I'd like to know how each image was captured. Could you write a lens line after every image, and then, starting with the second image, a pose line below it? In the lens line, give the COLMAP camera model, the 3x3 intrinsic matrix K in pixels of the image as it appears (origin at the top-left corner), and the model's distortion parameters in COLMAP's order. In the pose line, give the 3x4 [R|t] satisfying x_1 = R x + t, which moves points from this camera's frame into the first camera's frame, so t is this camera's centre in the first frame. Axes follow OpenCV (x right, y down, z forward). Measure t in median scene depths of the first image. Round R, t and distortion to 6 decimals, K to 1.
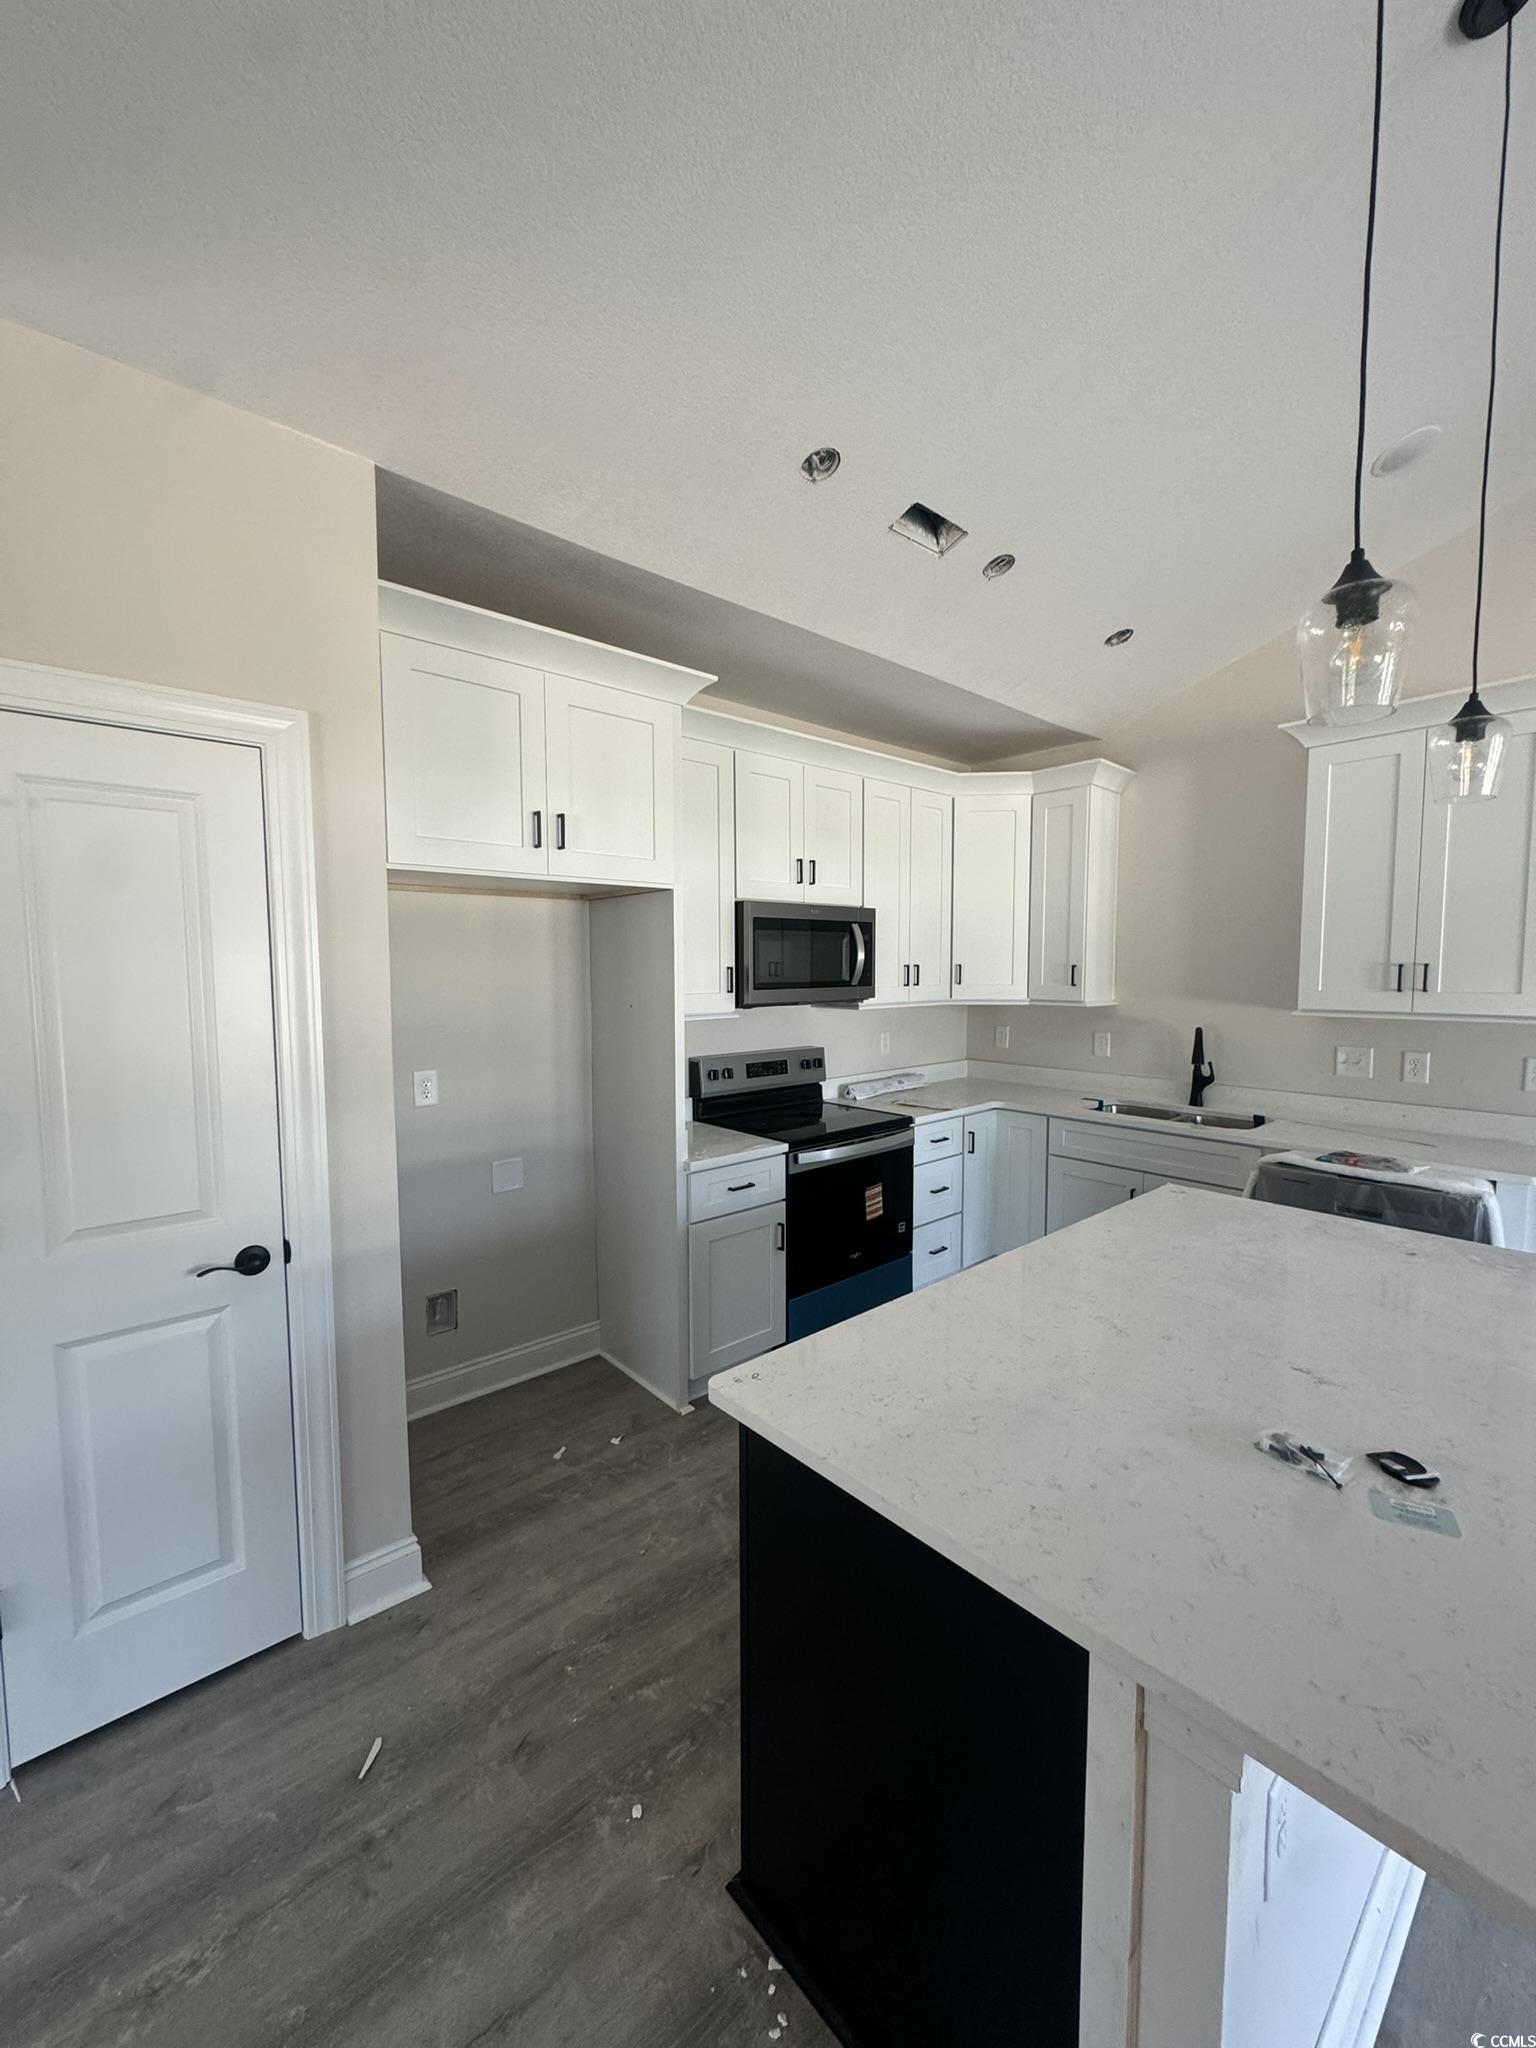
lens RADIAL K [[816.2, 0, 770.0], [0, 816.2, 1027.1], [0, 0, 1]] dist [-0.001523, -0.000255]
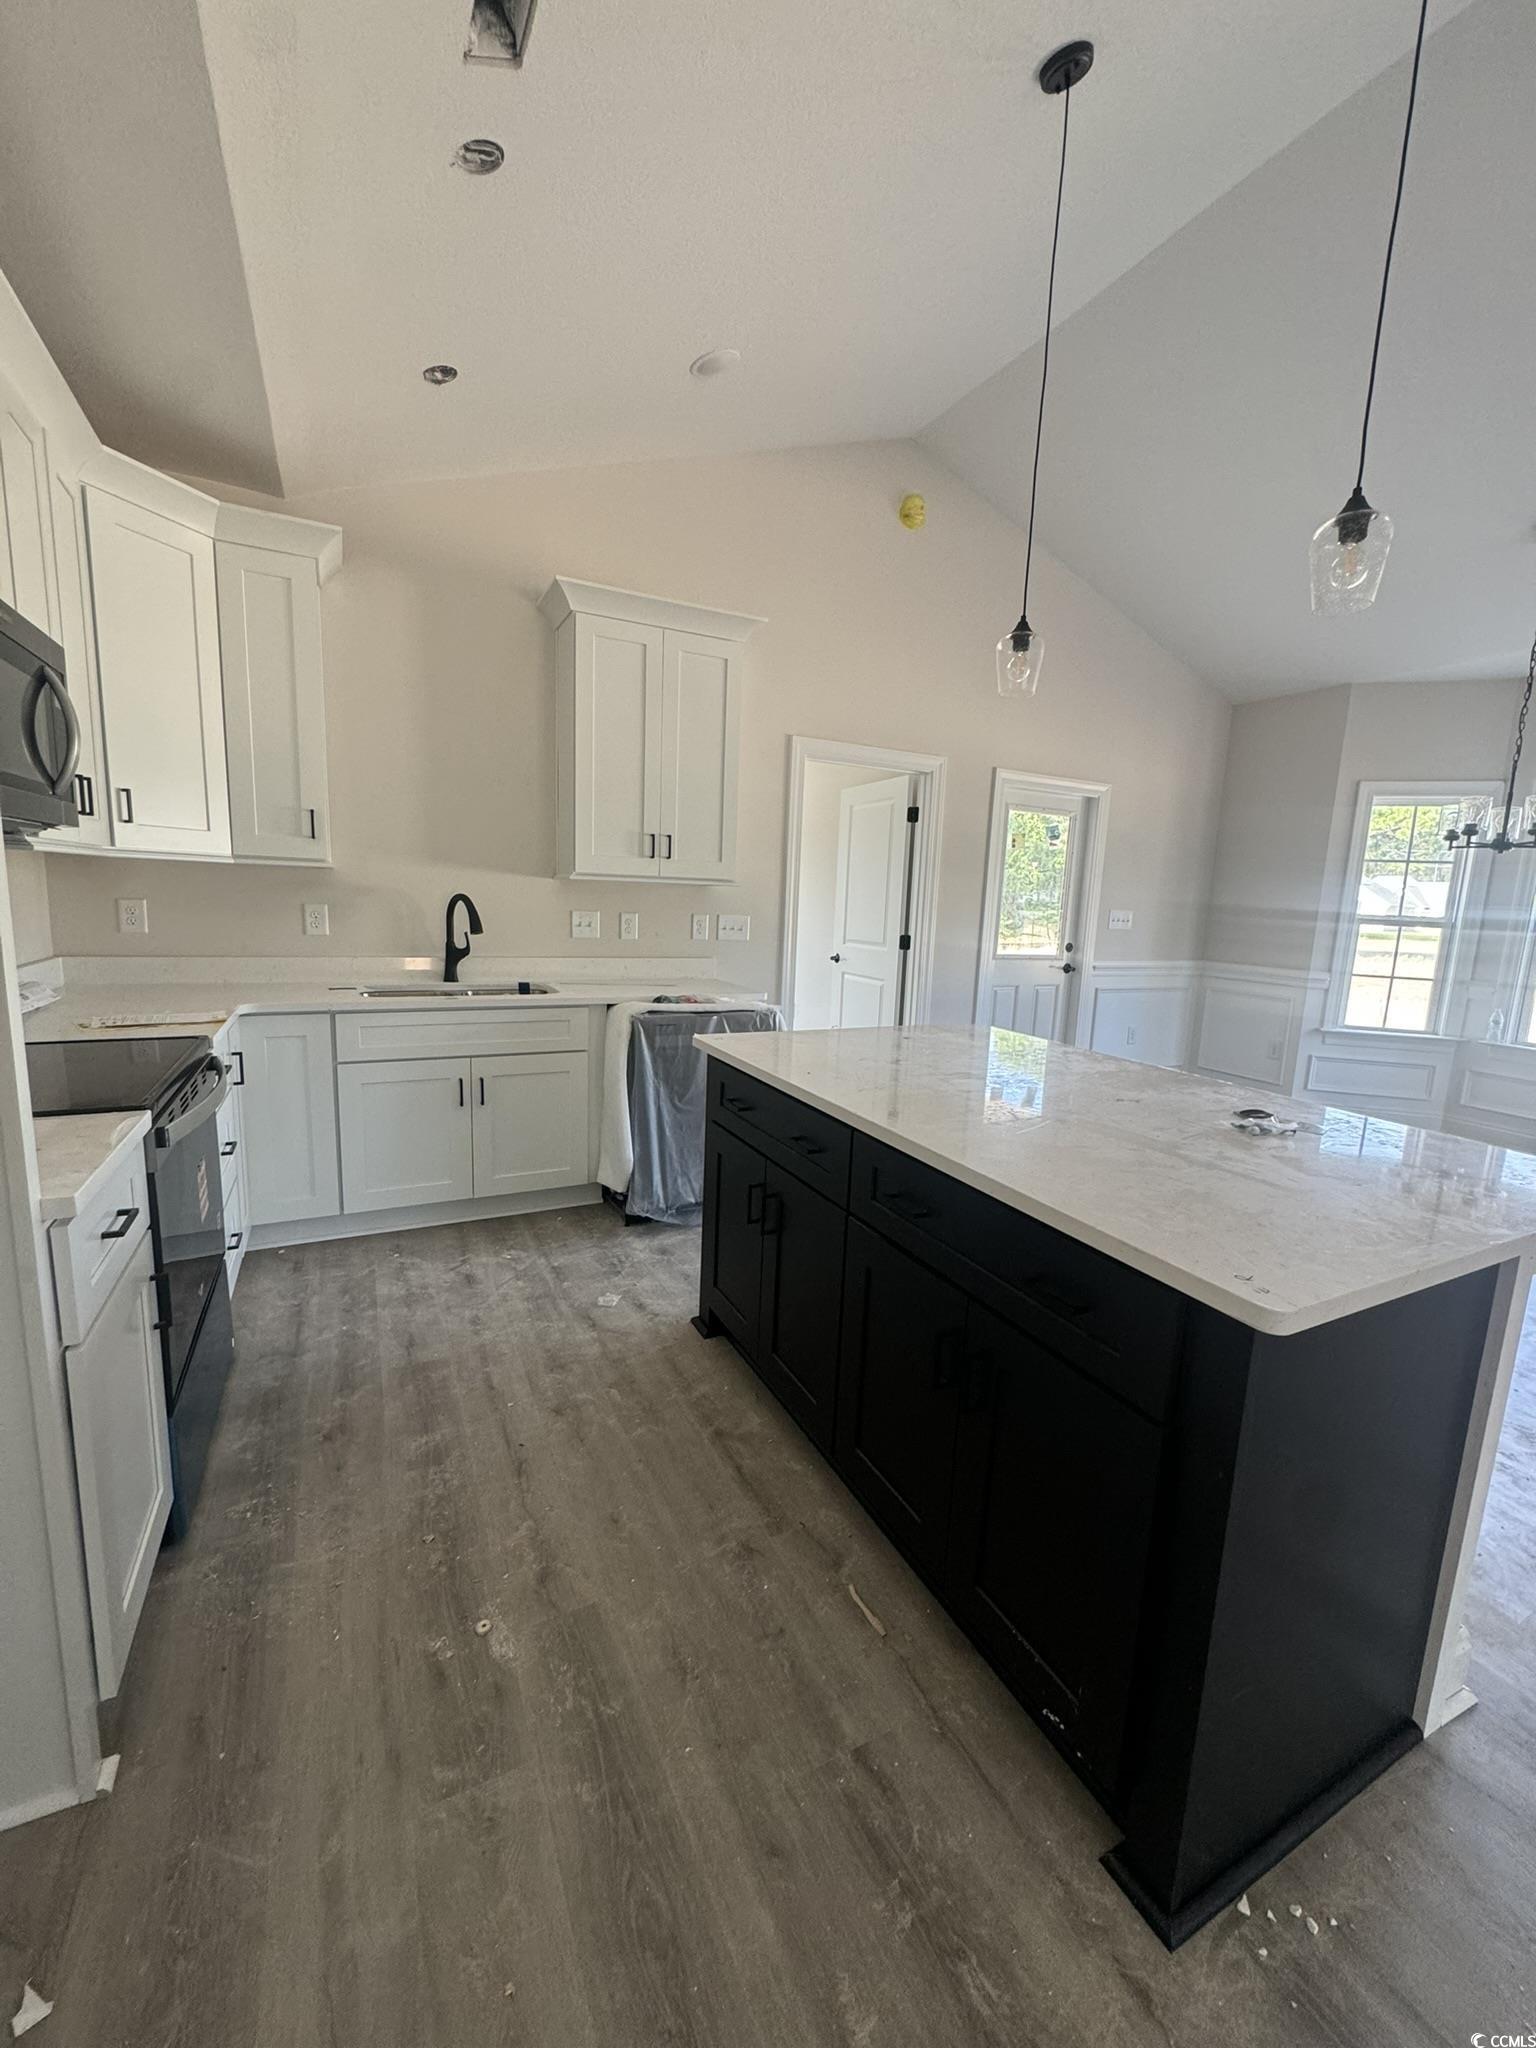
lens RADIAL K [[816.2, 0, 770.0], [0, 816.2, 1027.1], [0, 0, 1]] dist [-0.001523, -0.000255]
pose [[0.252136, -0.143174, 0.957042, -0.349419], [0.031305, 0.989683, 0.139810, 0.038769], [-0.967185, -0.005291, 0.254017, 0.545025]]
